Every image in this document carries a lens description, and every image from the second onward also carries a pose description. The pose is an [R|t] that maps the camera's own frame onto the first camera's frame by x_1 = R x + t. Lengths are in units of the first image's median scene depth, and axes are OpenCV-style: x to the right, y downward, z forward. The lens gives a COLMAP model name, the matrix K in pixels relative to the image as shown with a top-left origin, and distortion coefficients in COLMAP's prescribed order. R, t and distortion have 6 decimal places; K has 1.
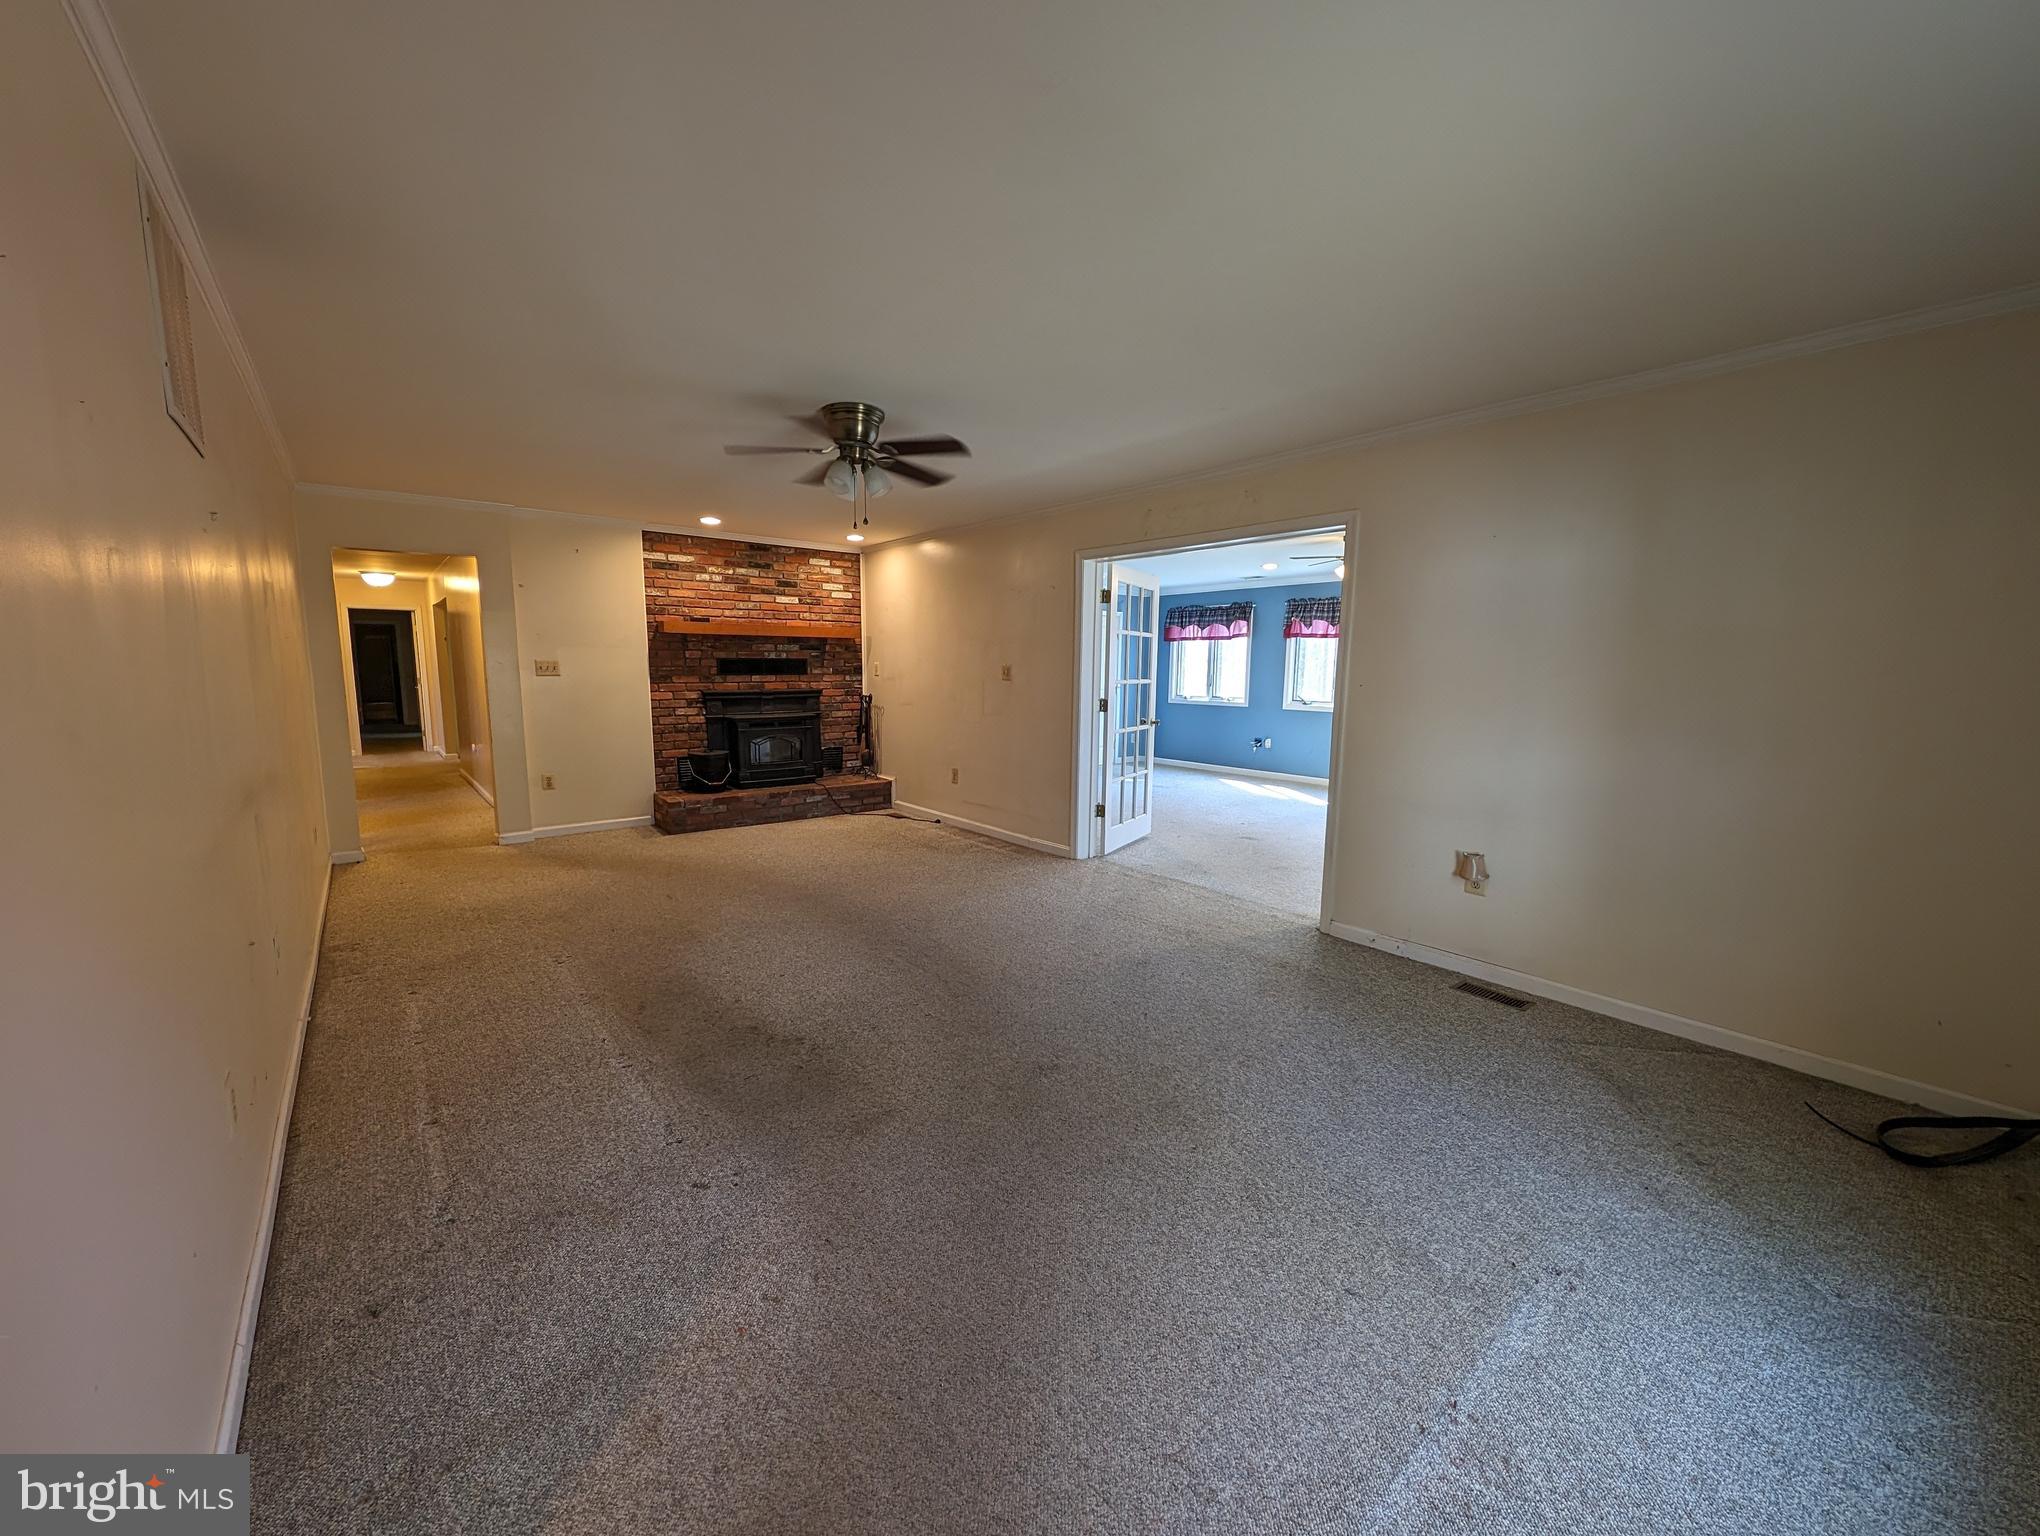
lens RADIAL K [[790.1, 0, 1015.8], [0, 790.1, 767.4], [0, 0, 1]] dist [0.020938, -0.012093]
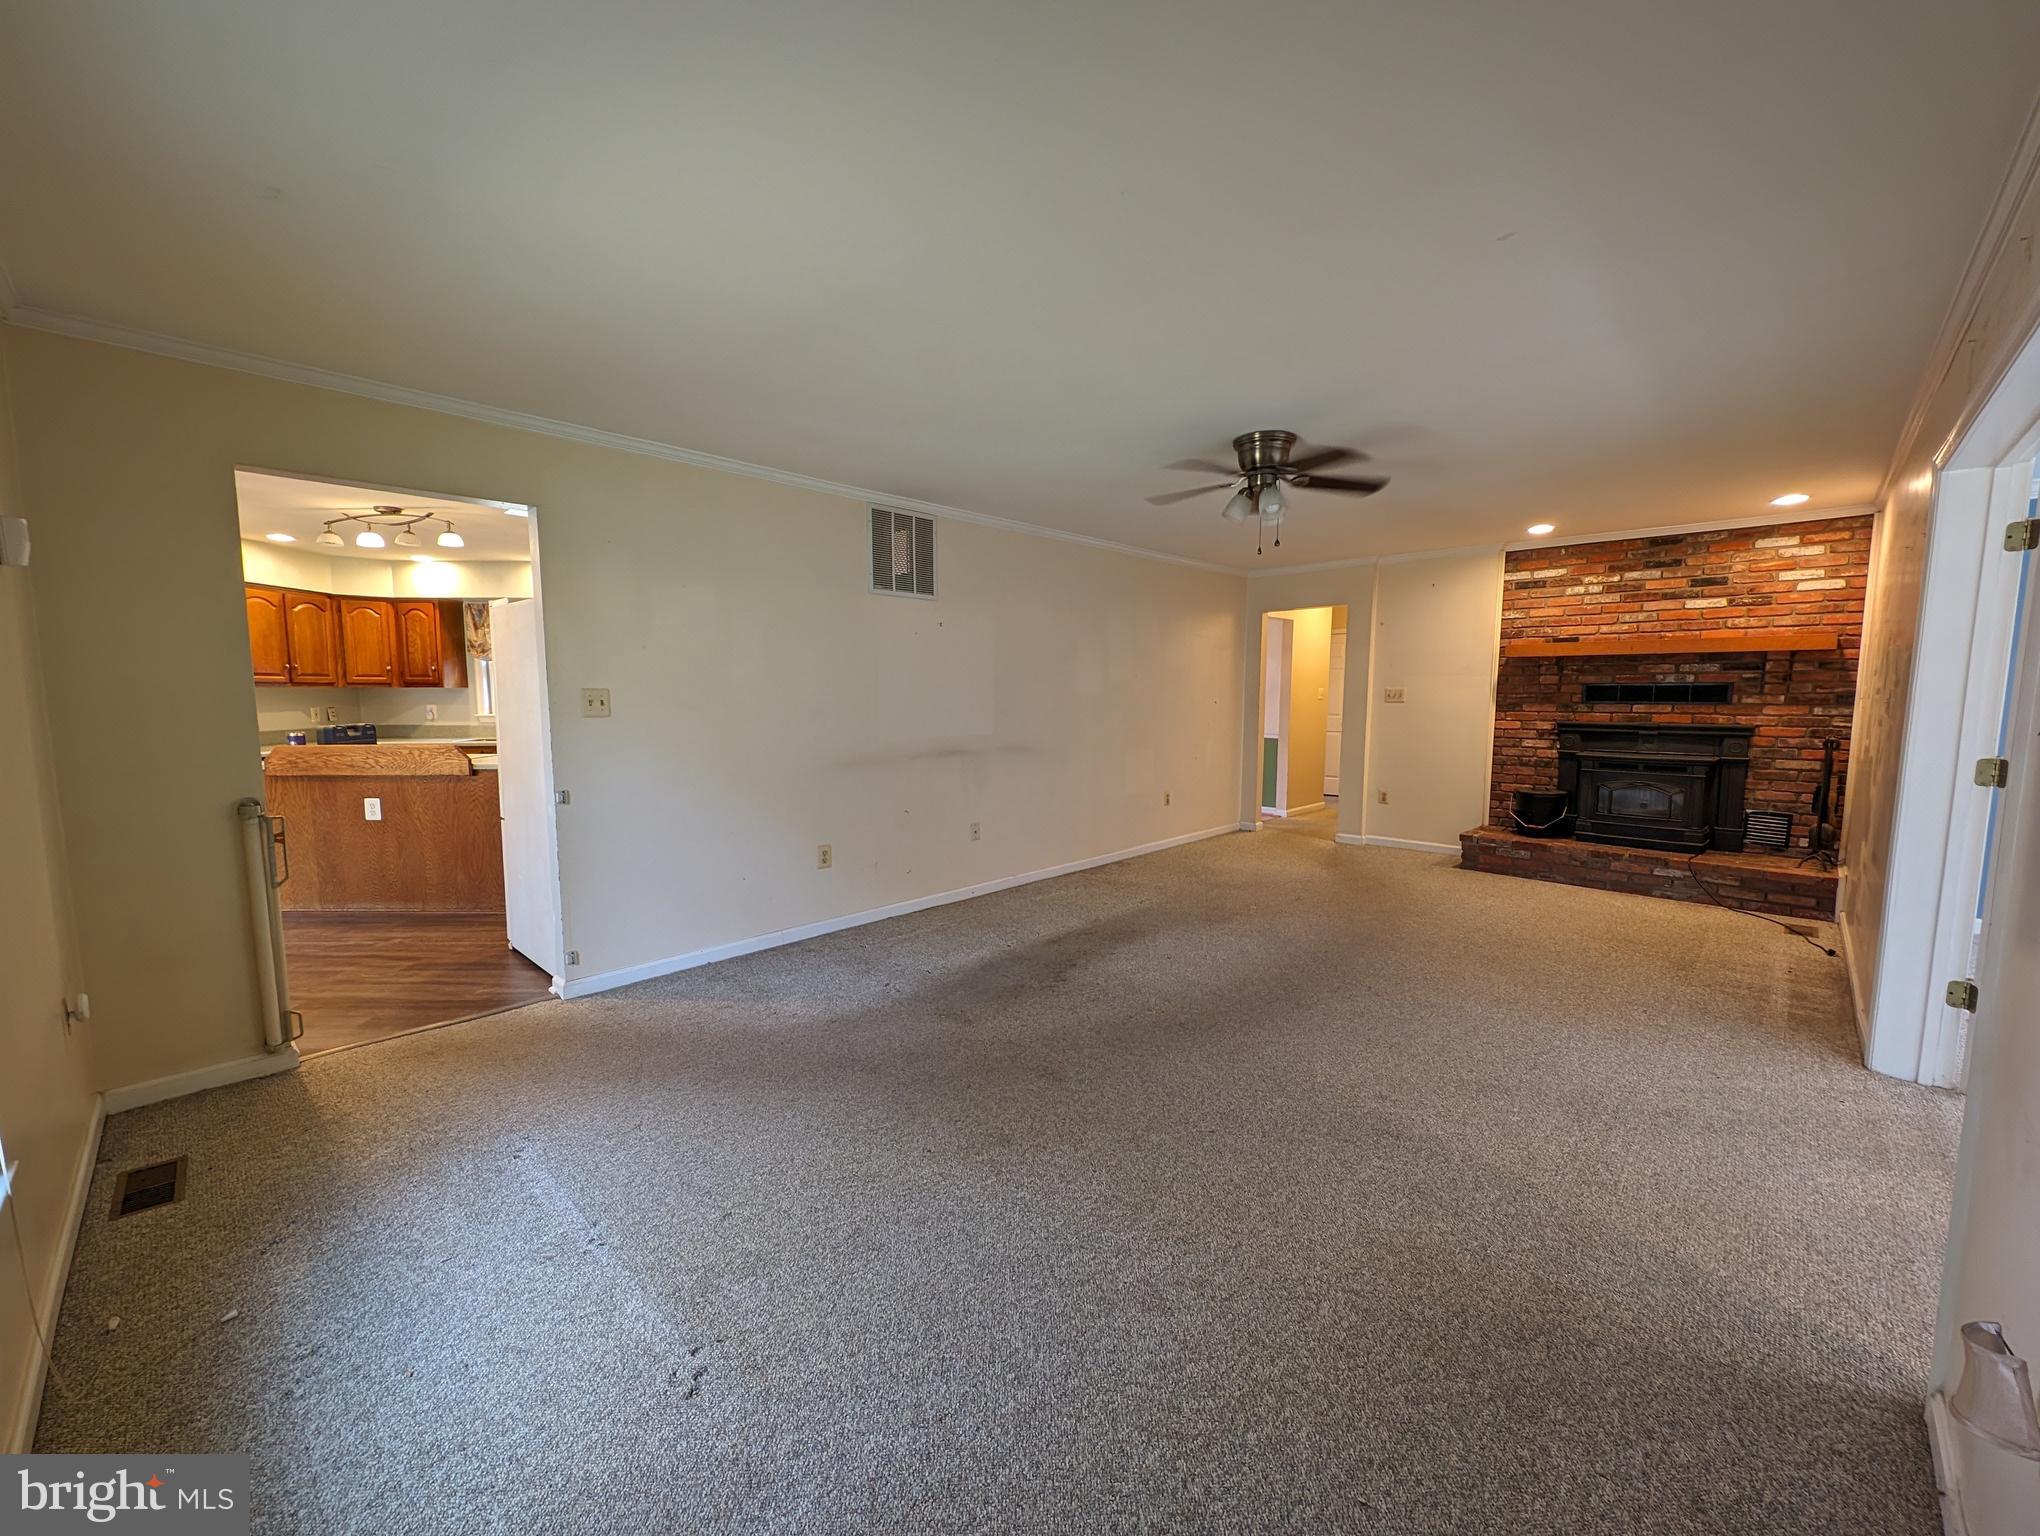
lens RADIAL K [[790.1, 0, 1015.8], [0, 790.1, 767.4], [0, 0, 1]] dist [0.020938, -0.012093]
pose [[0.123158, 0.090010, -0.988297, 0.396210], [-0.129526, 0.988817, 0.073916, -0.033423], [0.983898, 0.118907, 0.133440, 0.299272]]
